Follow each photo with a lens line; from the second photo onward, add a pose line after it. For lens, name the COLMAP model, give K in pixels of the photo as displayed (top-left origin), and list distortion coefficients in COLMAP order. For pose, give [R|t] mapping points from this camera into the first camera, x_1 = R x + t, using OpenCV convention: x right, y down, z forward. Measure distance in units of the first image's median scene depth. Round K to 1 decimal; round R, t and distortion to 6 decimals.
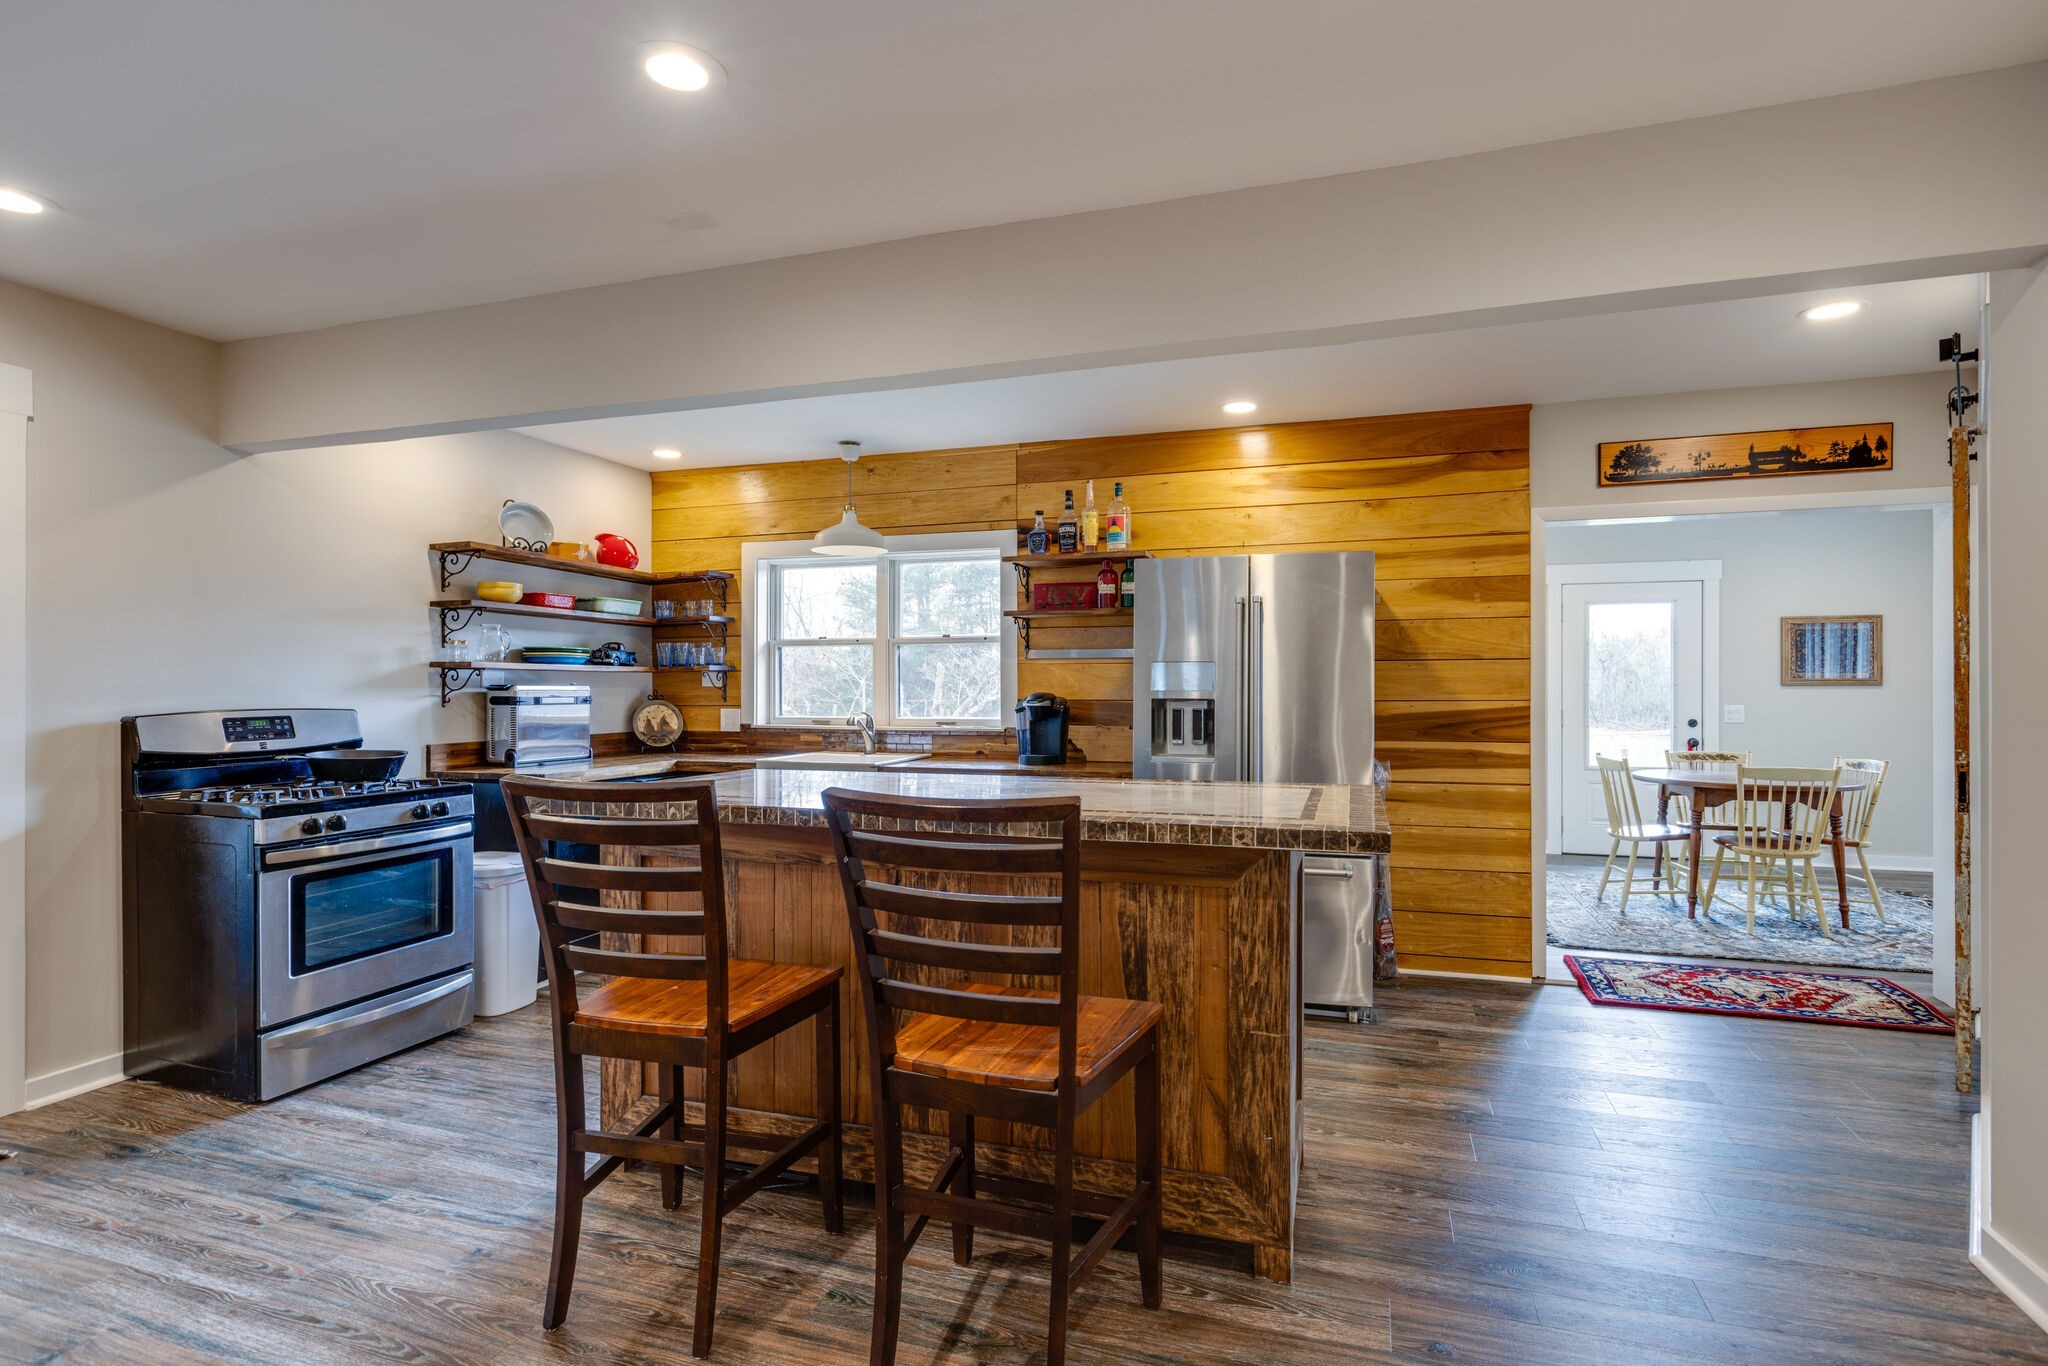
lens RADIAL K [[1016.8, 0, 1029.9], [0, 1016.8, 691.1], [0, 0, 1]] dist [0.008956, -0.000904]
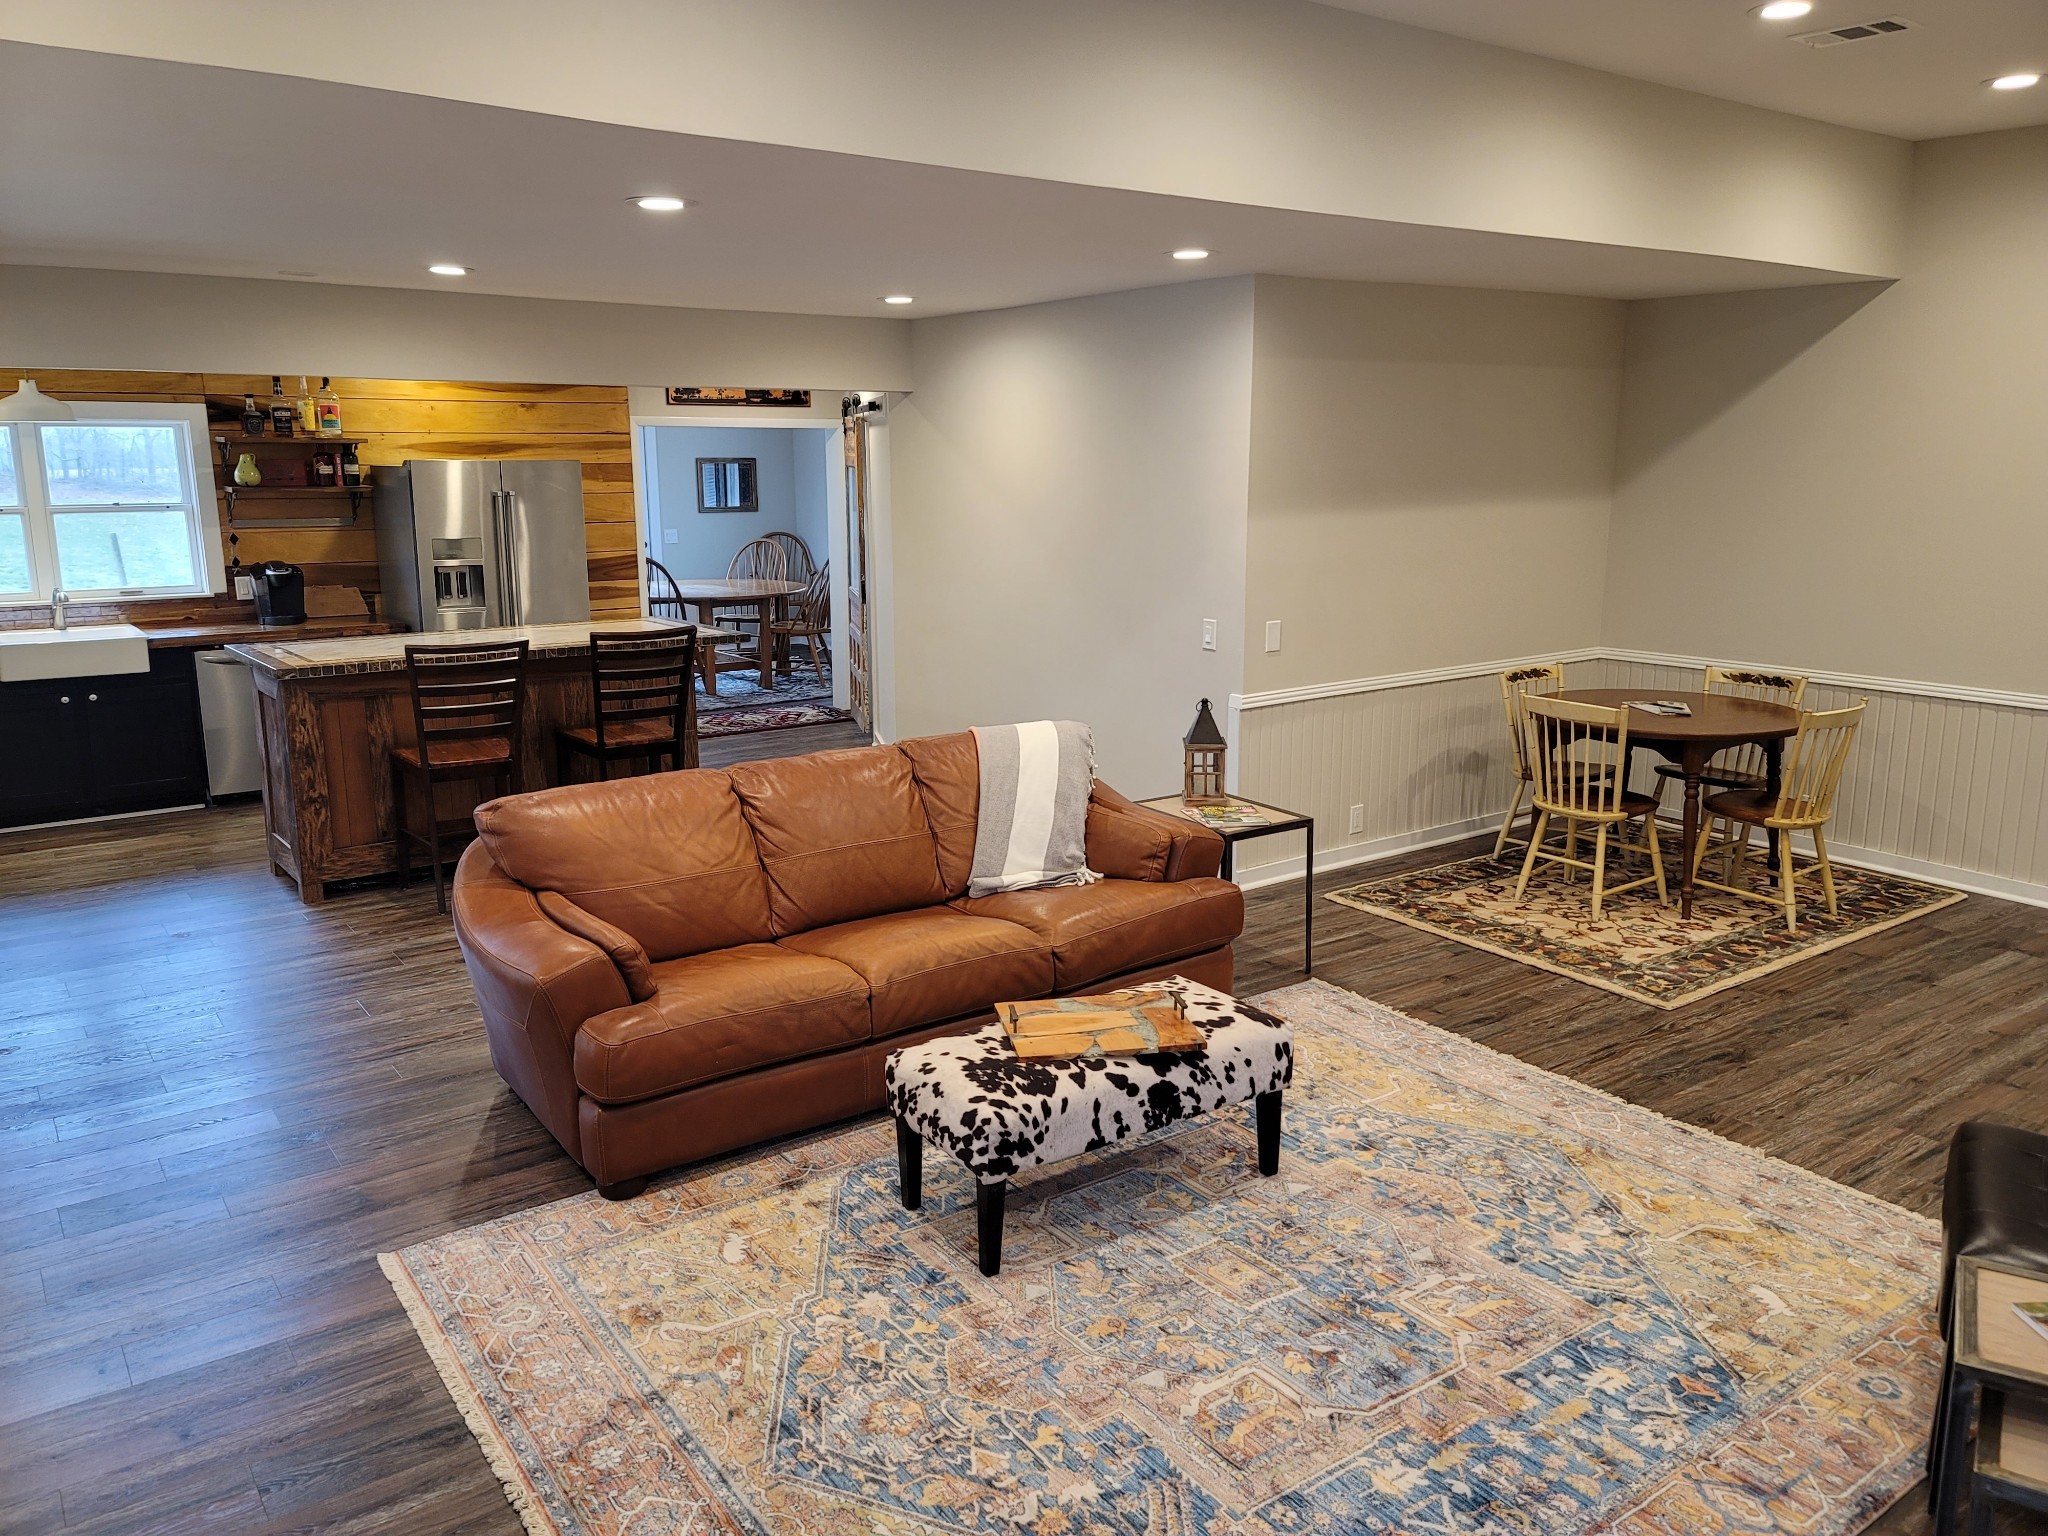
lens RADIAL K [[1494.4, 0, 1003.0], [0, 1494.4, 757.0], [0, 0, 1]] dist [0.077635, -0.047274]
pose [[0.586338, -0.163436, 0.793408, -0.954914], [0.006849, 0.980401, 0.196893, -0.120533], [-0.810037, -0.110012, 0.575966, -0.700569]]
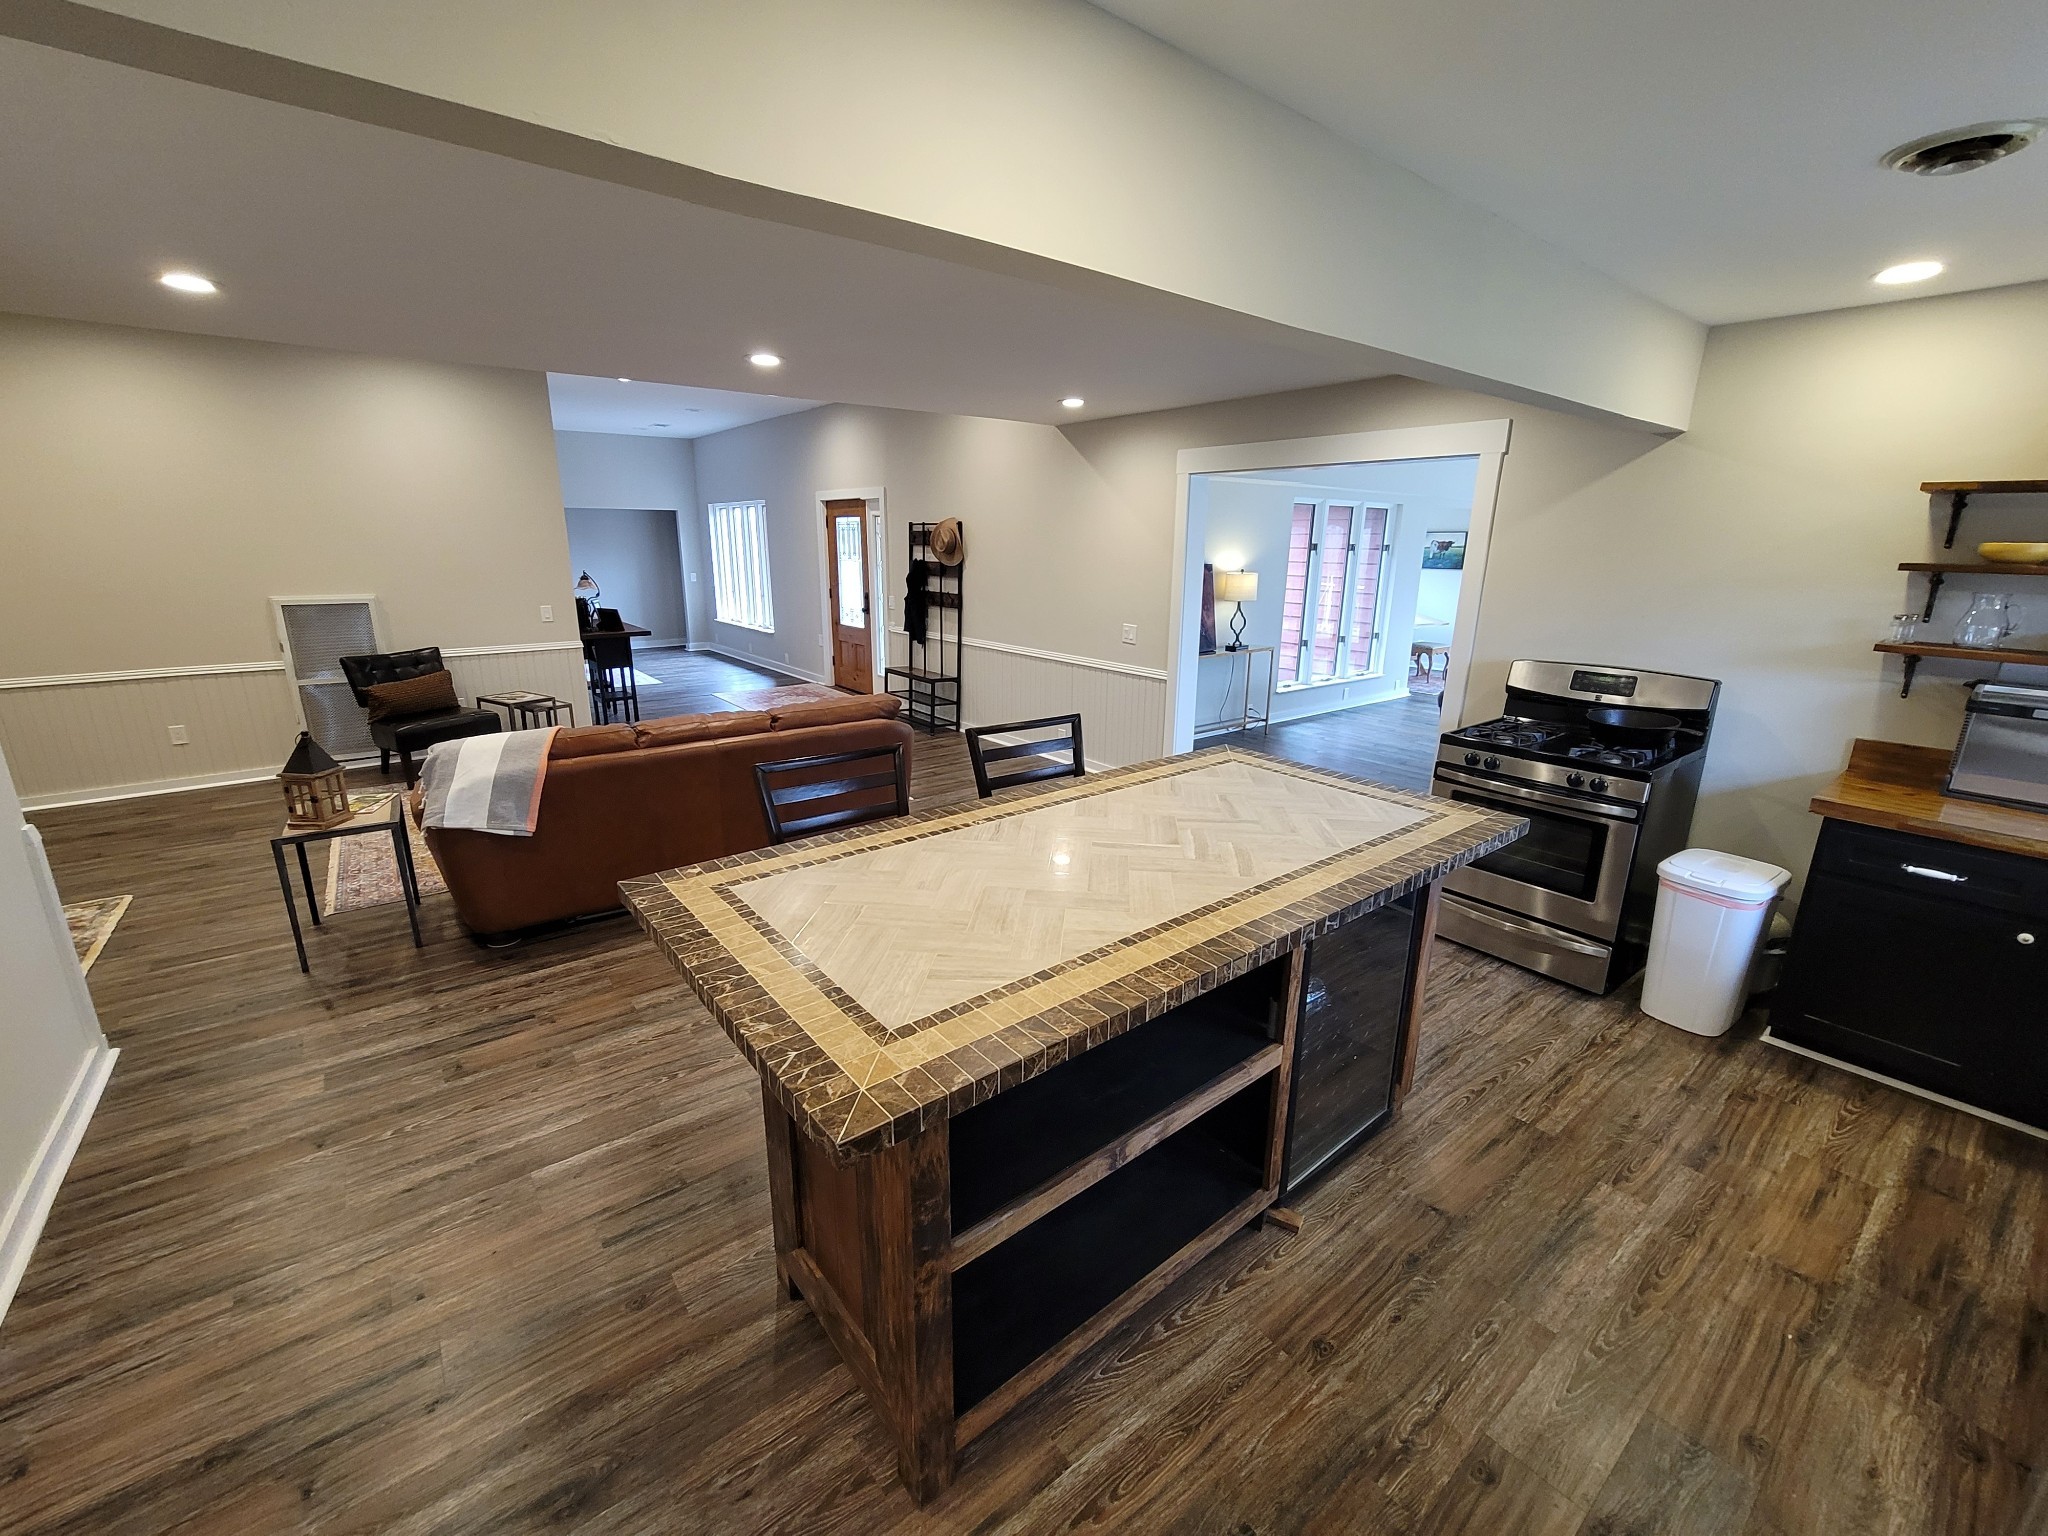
lens RADIAL K [[838.9, 0, 1023.5], [0, 838.9, 766.8], [0, 0, 1]] dist [-0.005876, 0.001311]
pose [[-0.552717, 0.216903, -0.804647, 0.349497], [-0.010531, 0.963640, 0.266995, -0.101116], [0.833303, 0.156047, -0.530336, 0.783372]]
